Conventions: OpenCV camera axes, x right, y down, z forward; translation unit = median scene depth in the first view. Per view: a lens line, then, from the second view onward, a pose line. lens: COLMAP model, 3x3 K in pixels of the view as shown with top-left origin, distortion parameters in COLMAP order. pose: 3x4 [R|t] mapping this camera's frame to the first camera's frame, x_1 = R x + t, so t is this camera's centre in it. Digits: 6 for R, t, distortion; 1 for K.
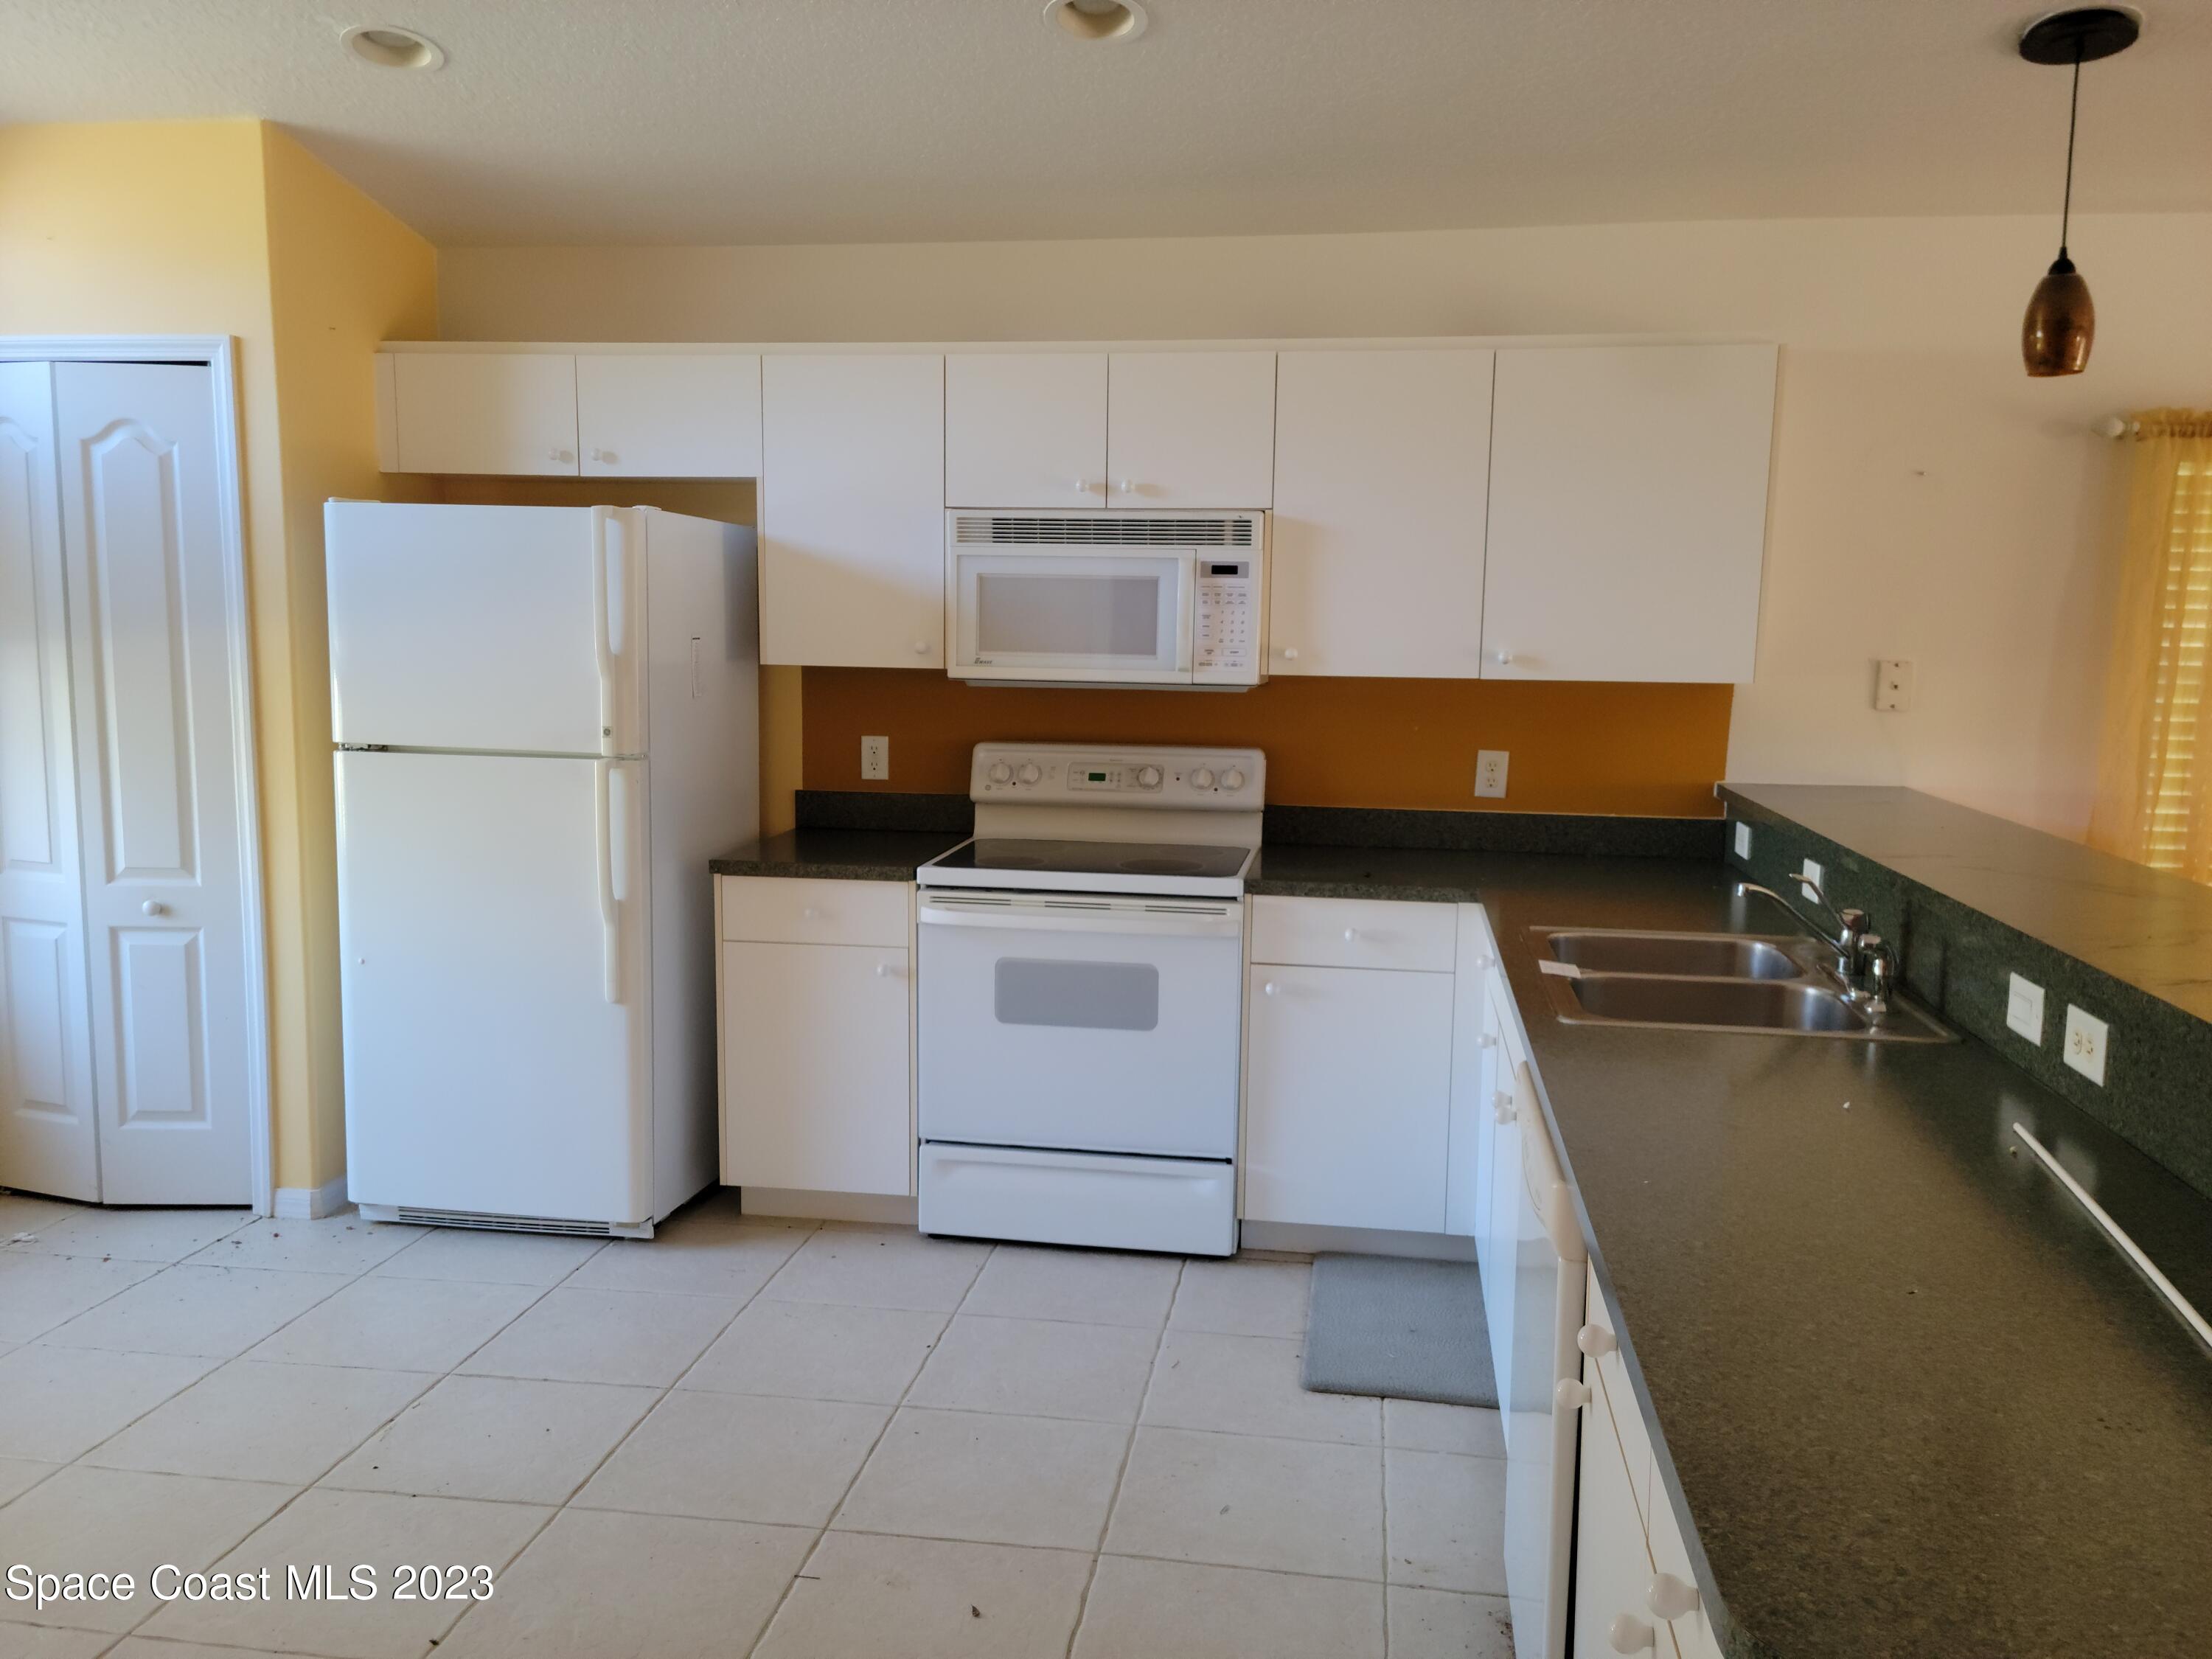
lens RADIAL K [[1728.9, 0, 1106.0], [0, 1728.9, 829.5], [0, 0, 1]] dist [0.069129, -0.080376]
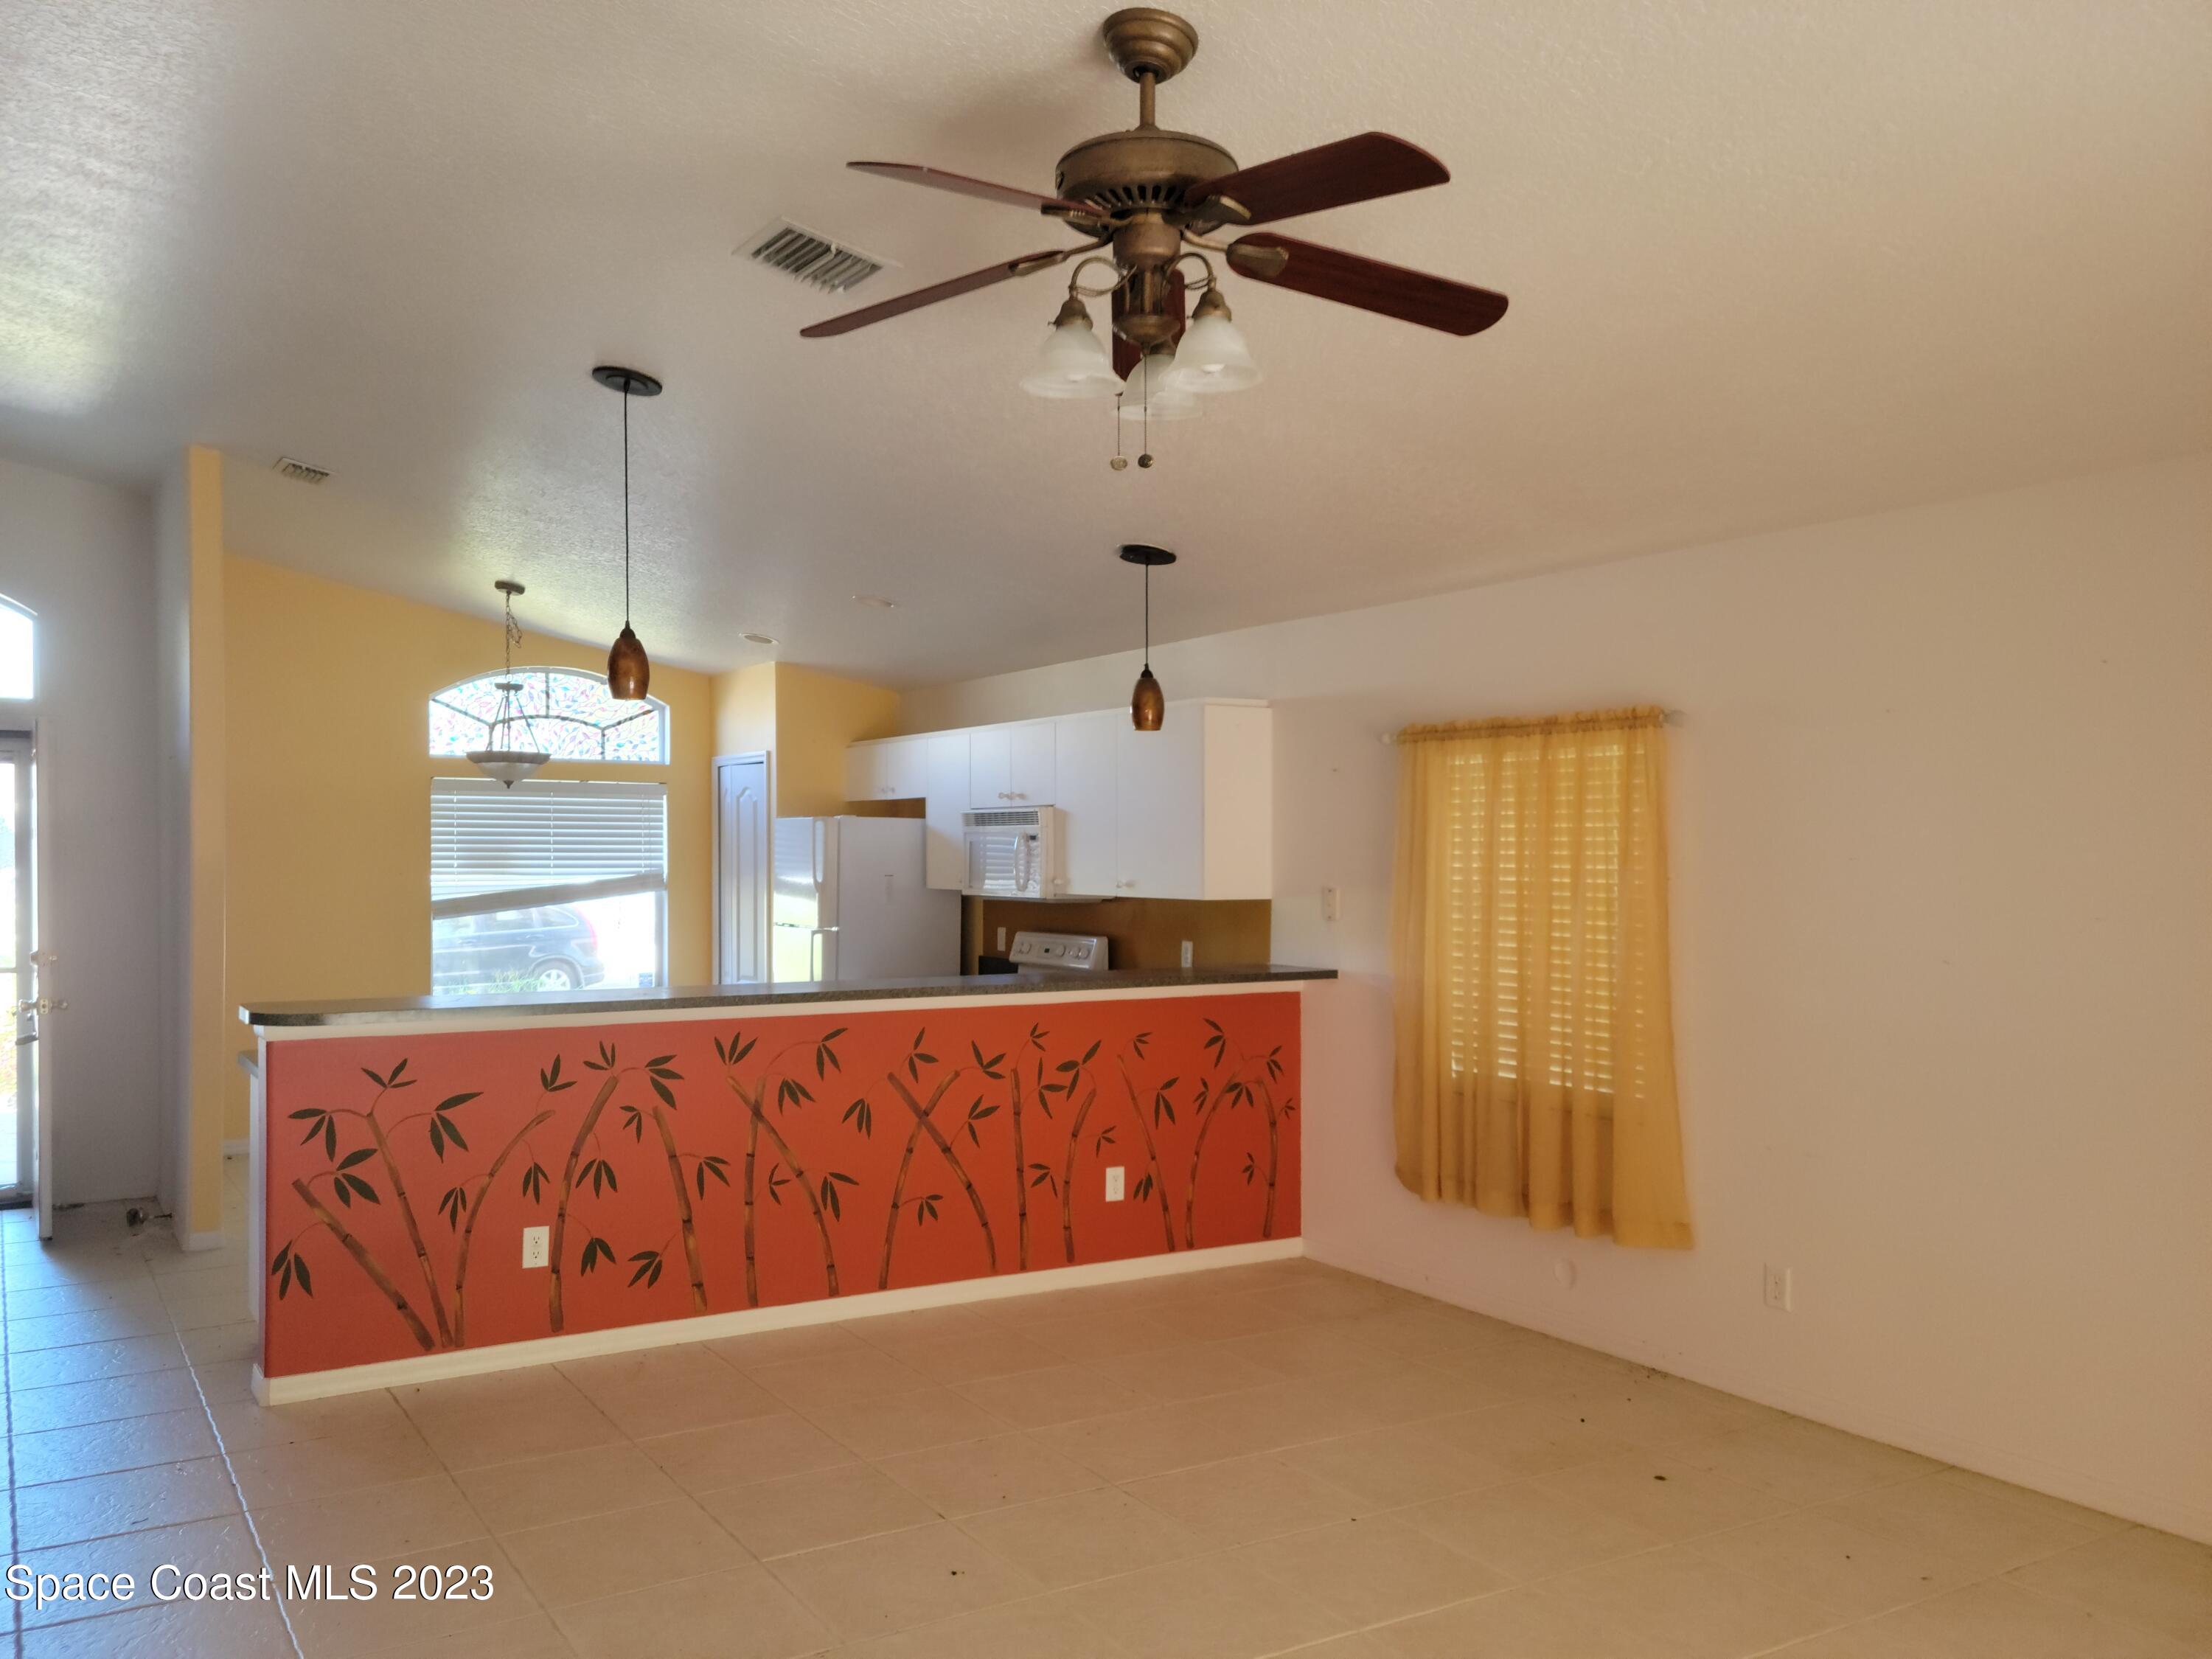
lens RADIAL K [[1728.9, 0, 1106.0], [0, 1728.9, 829.5], [0, 0, 1]] dist [0.069129, -0.080376]
pose [[0.674958, -0.023461, -0.737483, 1.513078], [-0.090404, 0.989334, -0.114213, 0.050697], [0.732297, 0.143761, 0.665638, -0.206546]]
